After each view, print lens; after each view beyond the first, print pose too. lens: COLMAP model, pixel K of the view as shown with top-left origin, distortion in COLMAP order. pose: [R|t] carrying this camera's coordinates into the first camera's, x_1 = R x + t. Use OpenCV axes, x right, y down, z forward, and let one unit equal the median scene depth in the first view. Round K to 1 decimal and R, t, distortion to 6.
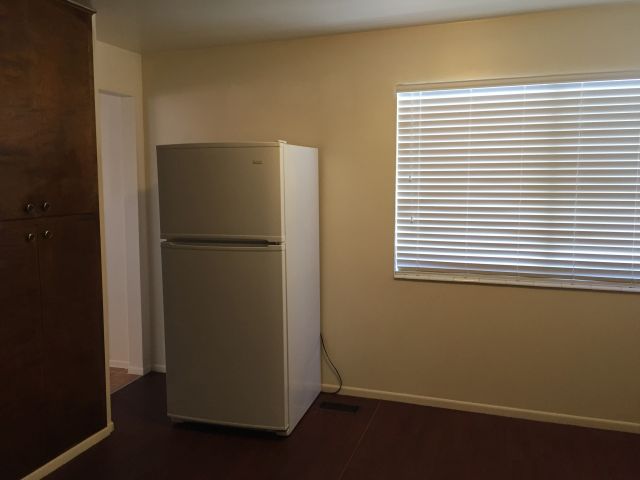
lens RADIAL K [[541.8, 0, 320.0], [0, 541.8, 240.0], [0, 0, 1]] dist [0.001215, -0.007529]
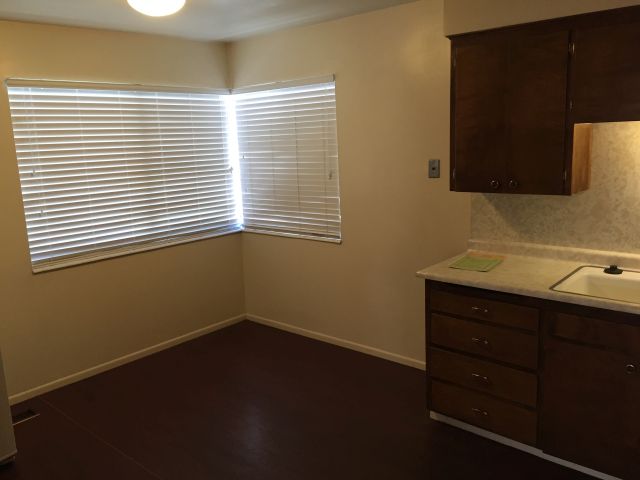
lens RADIAL K [[541.8, 0, 320.0], [0, 541.8, 240.0], [0, 0, 1]] dist [0.001215, -0.007529]
pose [[0.364399, -0.182357, 0.913214, -0.594654], [0.139648, 0.980251, 0.140020, -0.057815], [-0.920713, 0.076506, 0.382668, 0.126136]]
